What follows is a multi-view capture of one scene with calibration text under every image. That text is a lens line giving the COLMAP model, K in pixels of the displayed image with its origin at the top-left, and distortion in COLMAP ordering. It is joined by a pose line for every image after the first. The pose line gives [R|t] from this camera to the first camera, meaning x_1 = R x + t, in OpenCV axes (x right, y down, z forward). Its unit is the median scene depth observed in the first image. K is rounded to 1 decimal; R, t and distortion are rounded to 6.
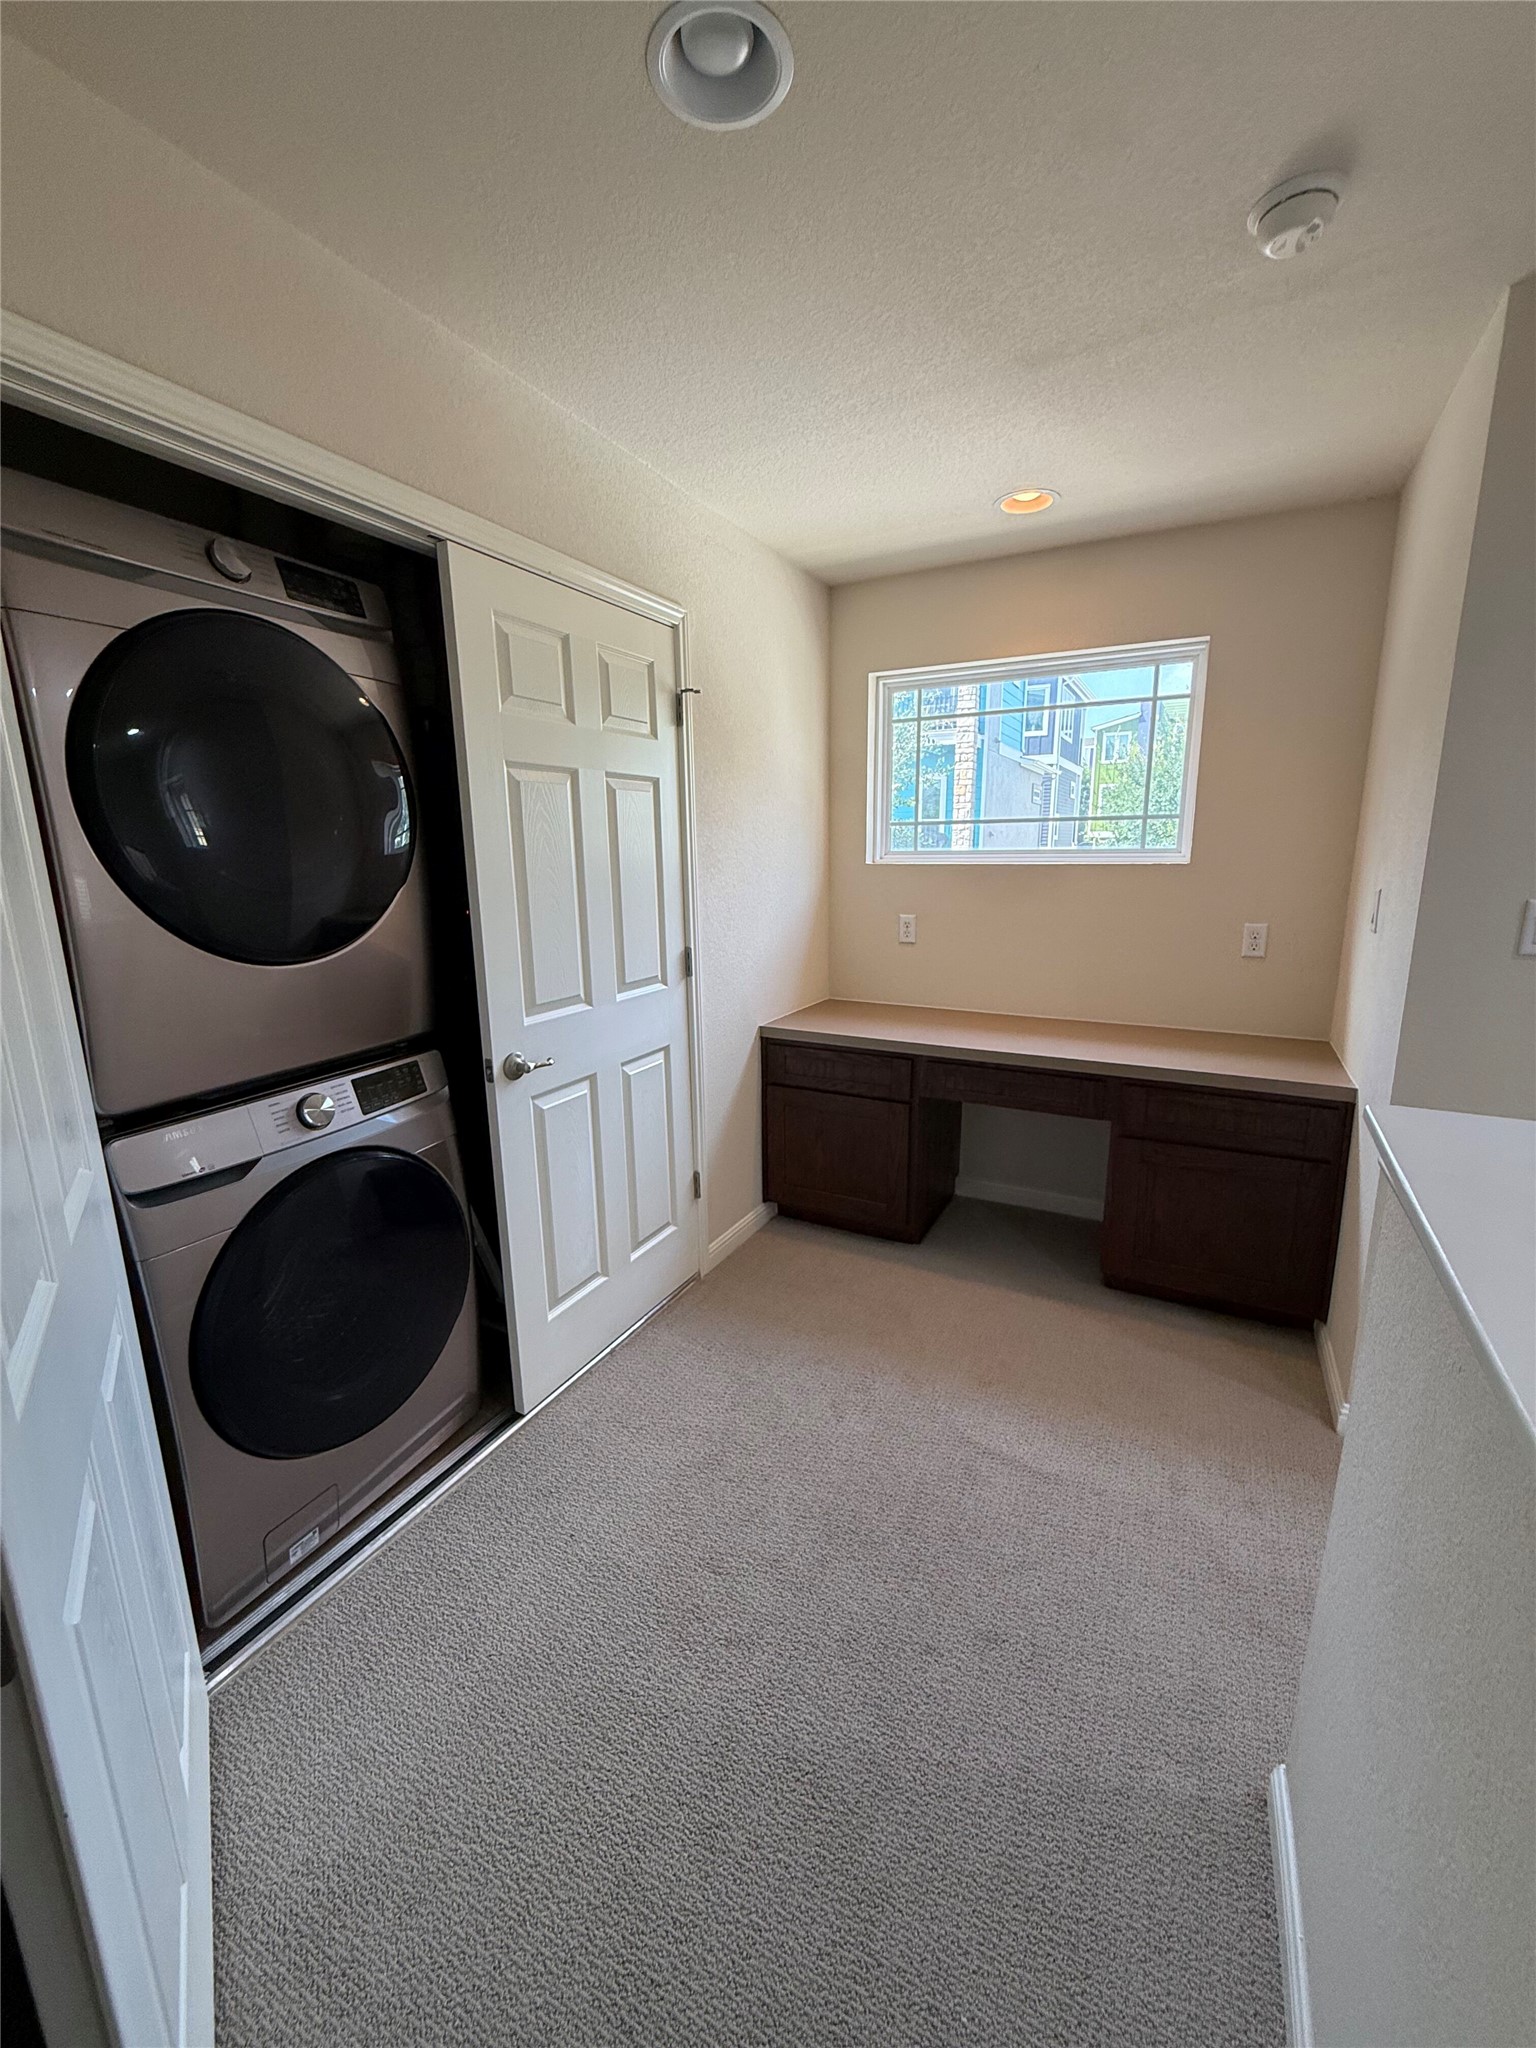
lens RADIAL K [[816.0, 0, 772.5], [0, 816.0, 1024.3], [0, 0, 1]] dist [-0.001696, -0.000054]
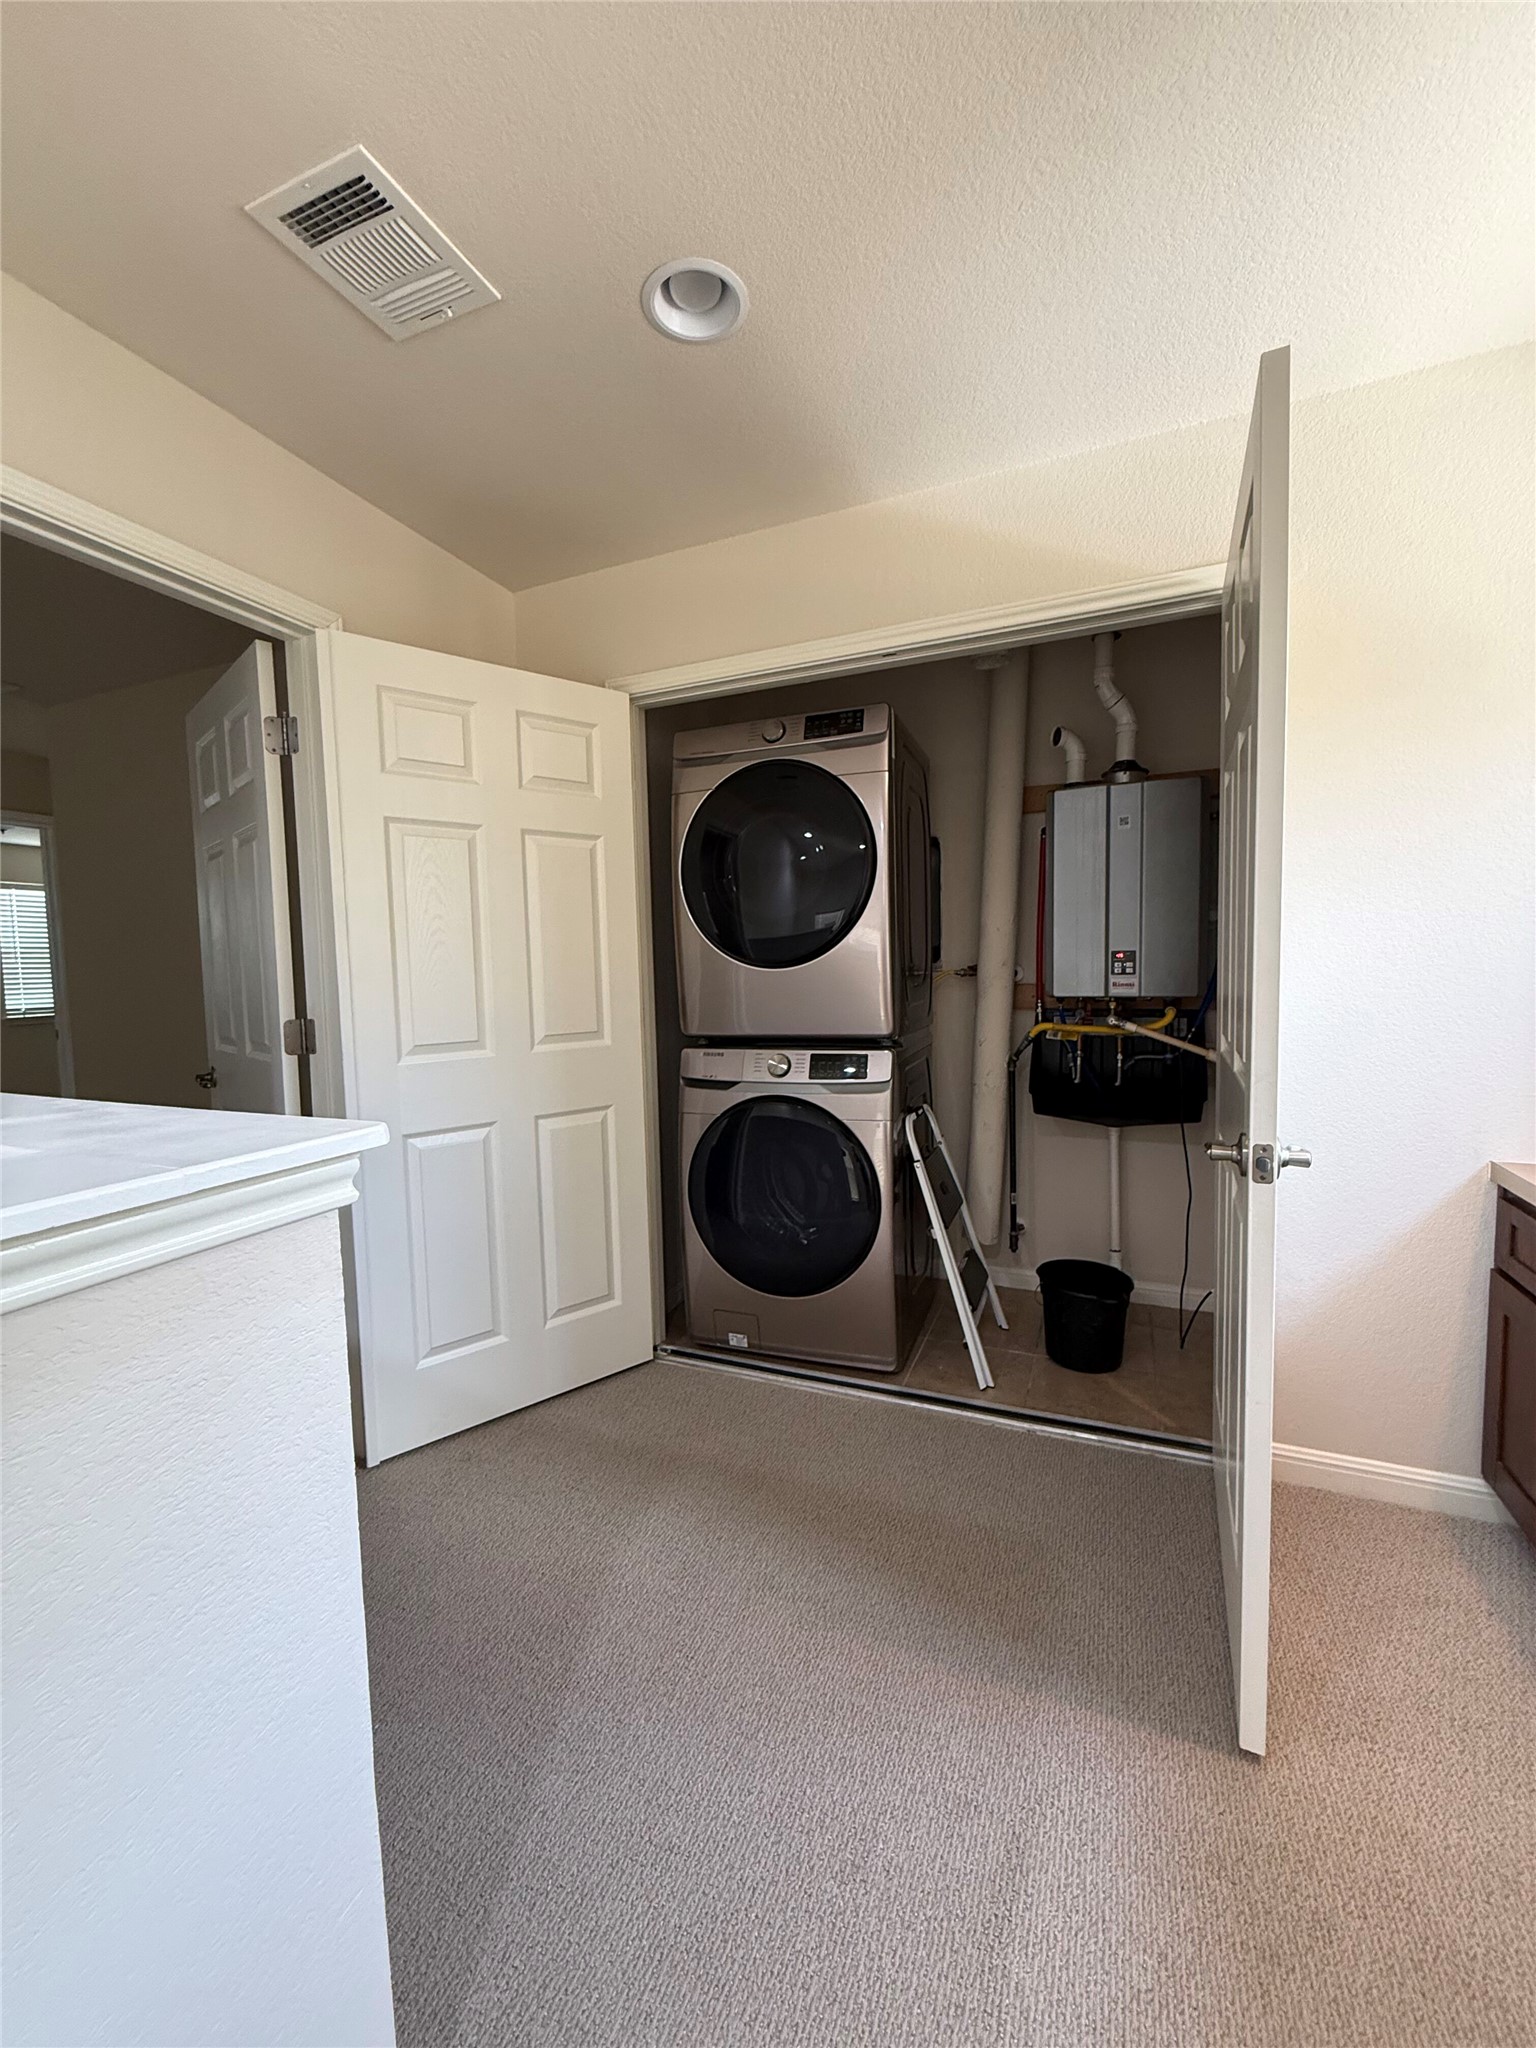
lens RADIAL K [[816.0, 0, 772.5], [0, 816.0, 1024.3], [0, 0, 1]] dist [-0.001696, -0.000054]
pose [[0.093527, 0.086399, -0.991861, 0.928894], [-0.185655, 0.980267, 0.067883, -0.069708], [0.978154, 0.177795, 0.107722, 0.789938]]
